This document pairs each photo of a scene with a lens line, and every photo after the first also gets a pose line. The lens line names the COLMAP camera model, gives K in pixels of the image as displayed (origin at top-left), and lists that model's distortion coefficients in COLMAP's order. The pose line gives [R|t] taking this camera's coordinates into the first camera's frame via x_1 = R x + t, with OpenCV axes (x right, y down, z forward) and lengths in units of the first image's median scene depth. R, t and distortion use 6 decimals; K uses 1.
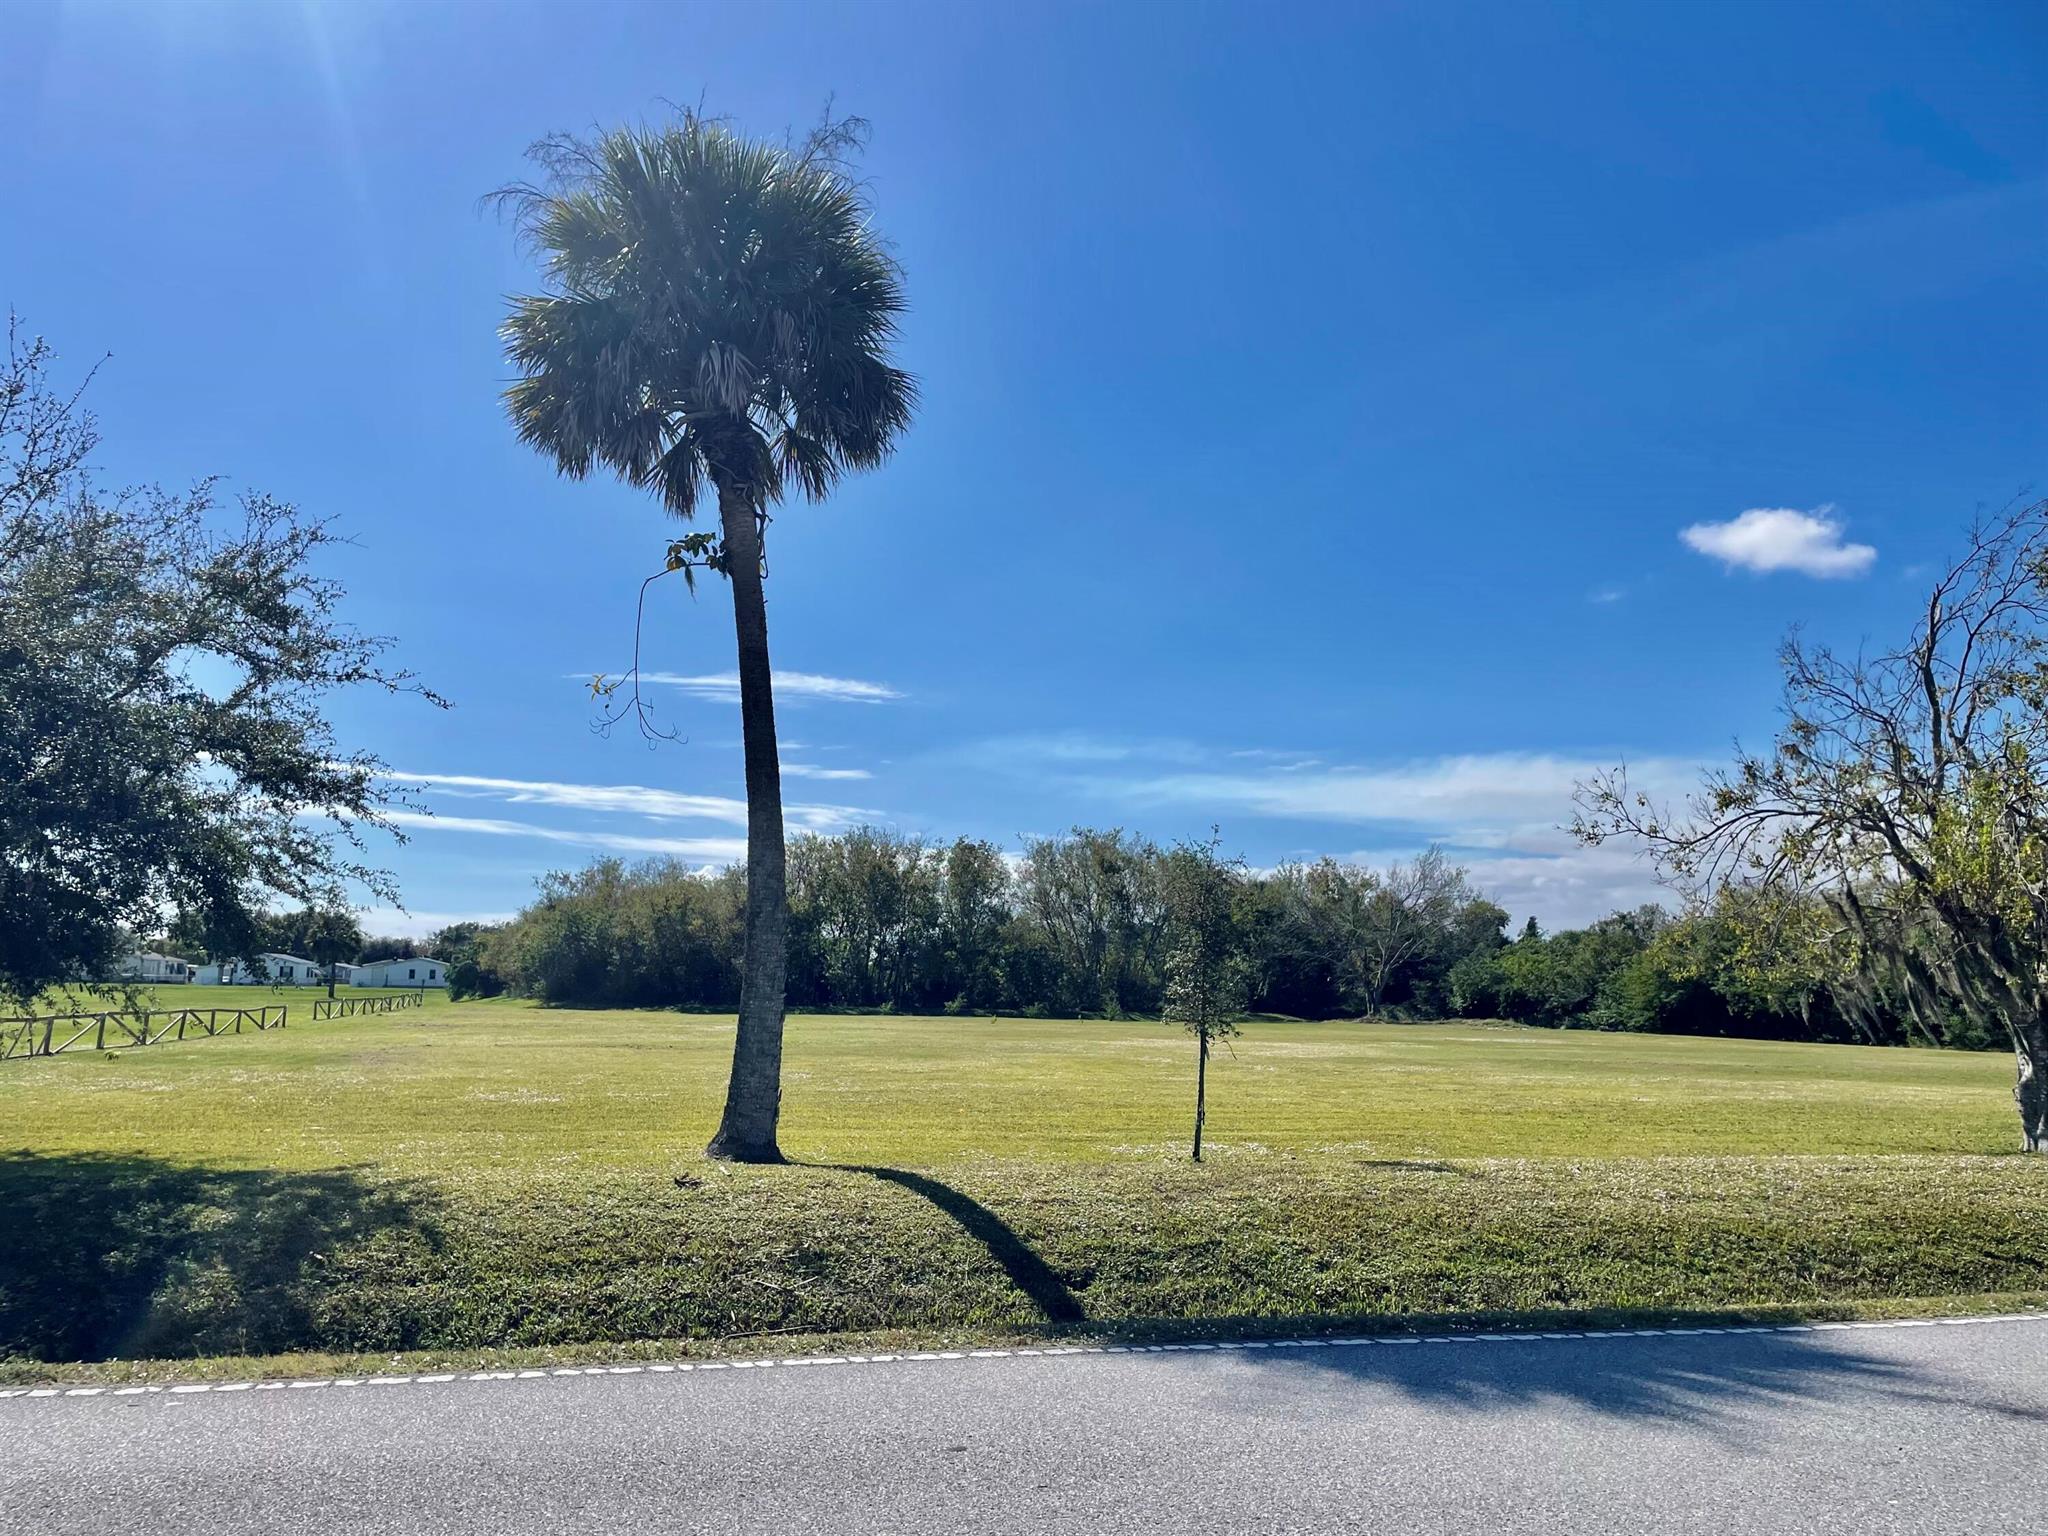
lens RADIAL K [[1580.5, 0, 1021.9], [0, 1580.5, 778.2], [0, 0, 1]] dist [0.098973, -0.143771]
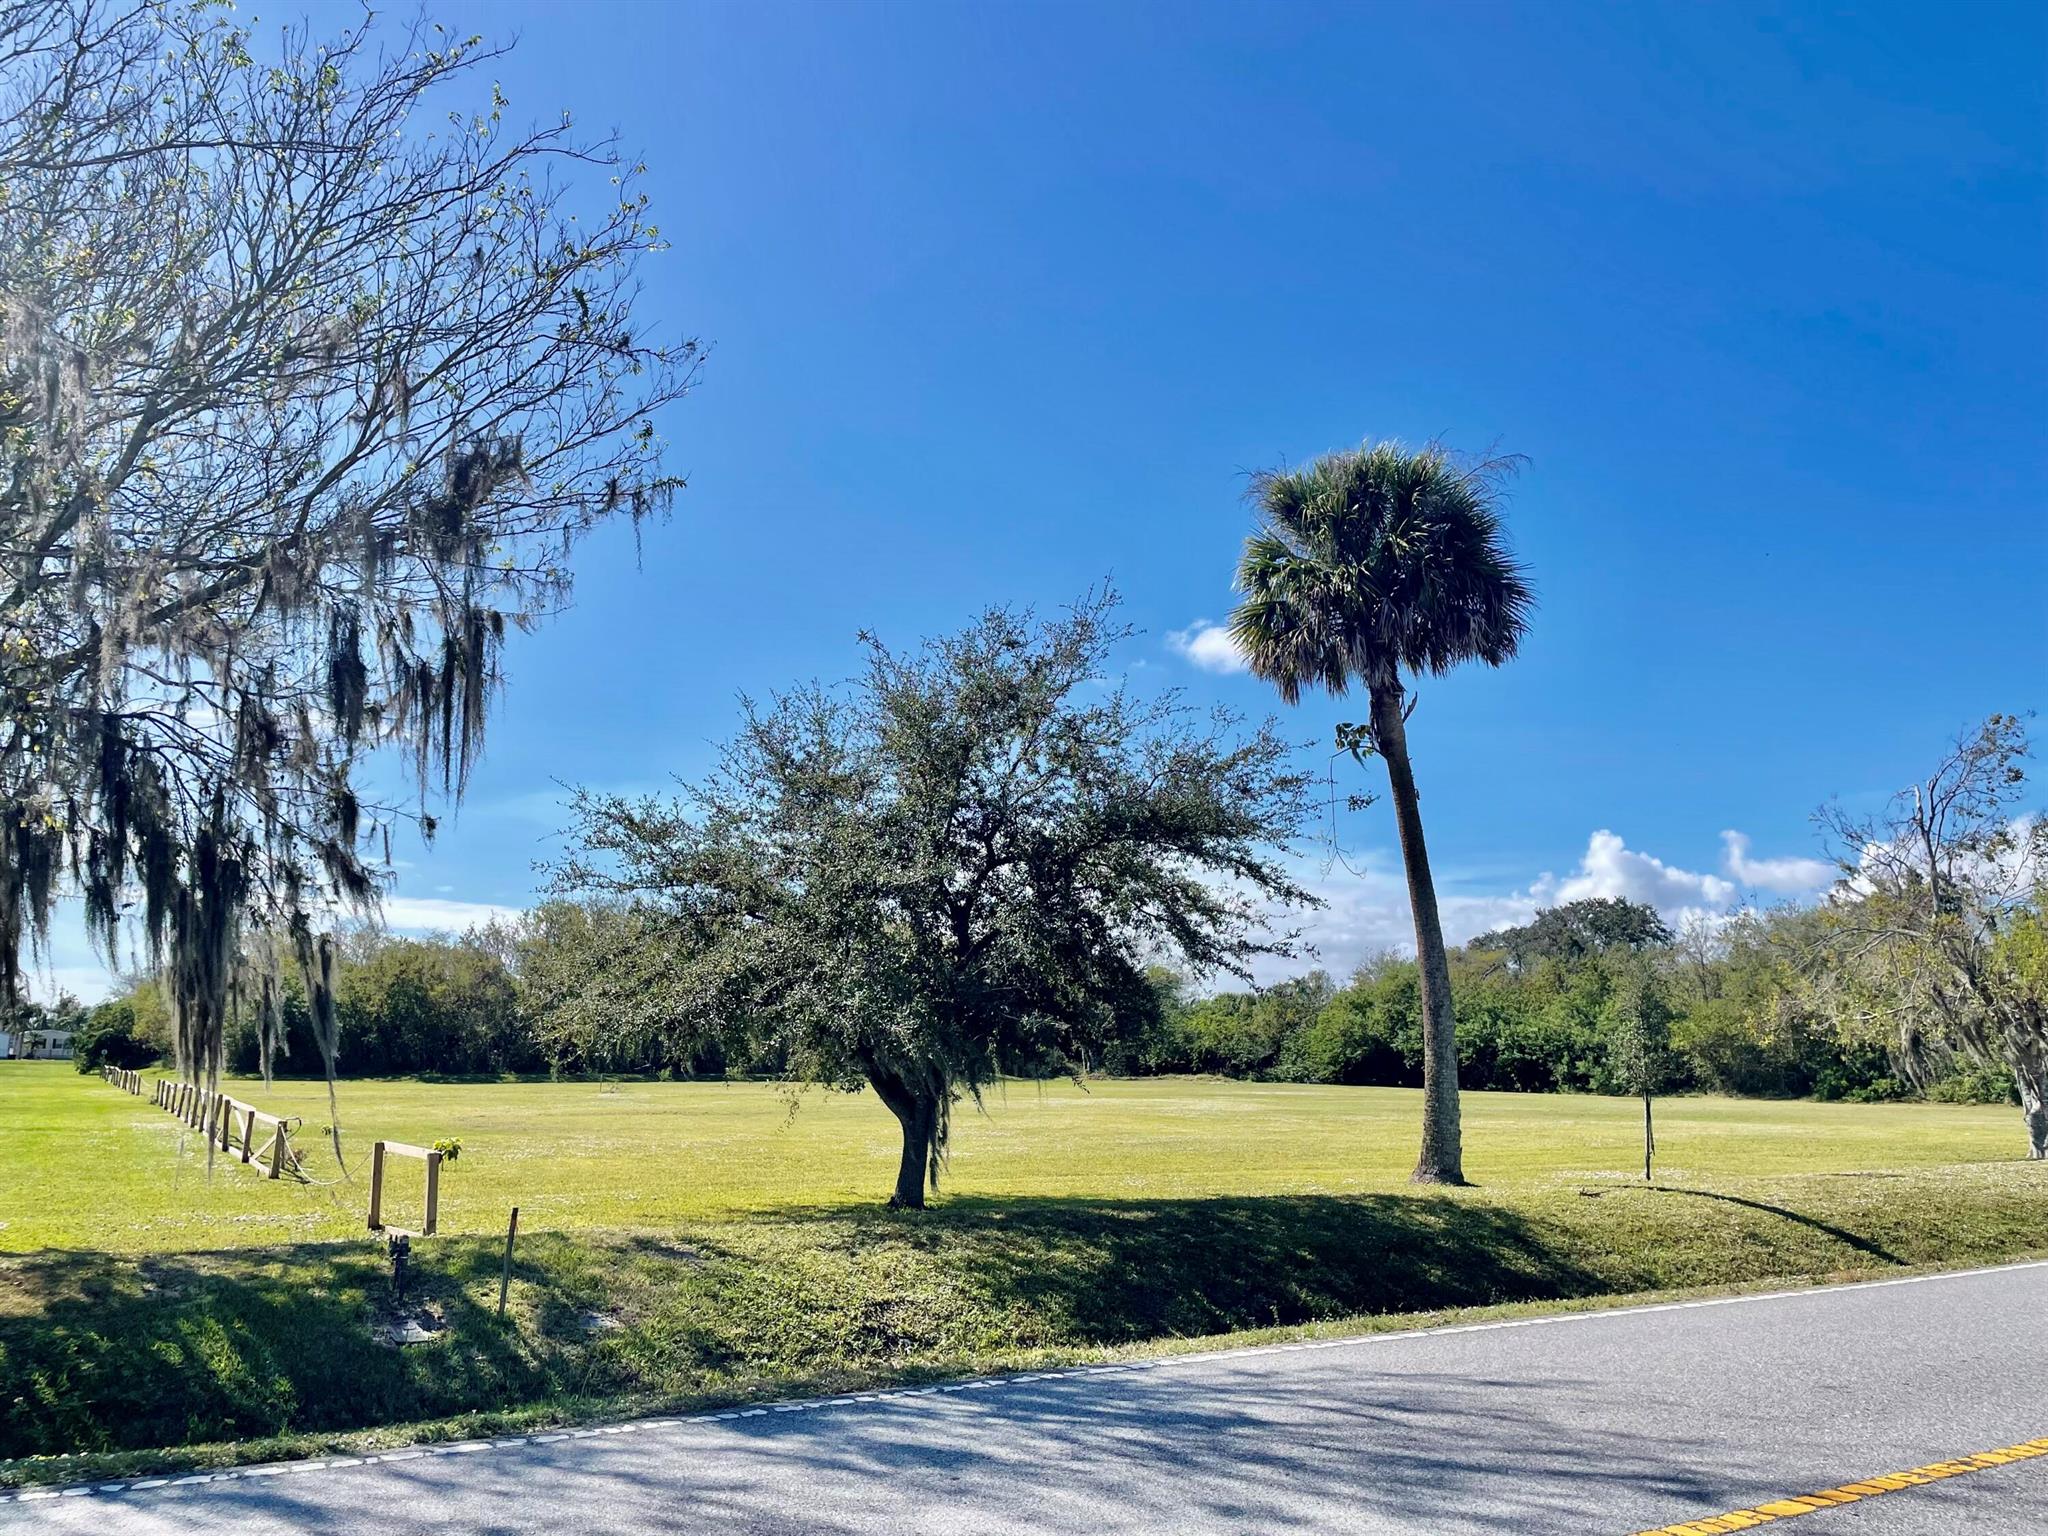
lens RADIAL K [[1580.5, 0, 1021.9], [0, 1580.5, 778.2], [0, 0, 1]] dist [0.098973, -0.143771]
pose [[0.959760, 0.037919, 0.278250, -0.141467], [-0.027693, 0.998792, -0.040591, -0.007723], [-0.279453, 0.031252, 0.959651, -0.039536]]
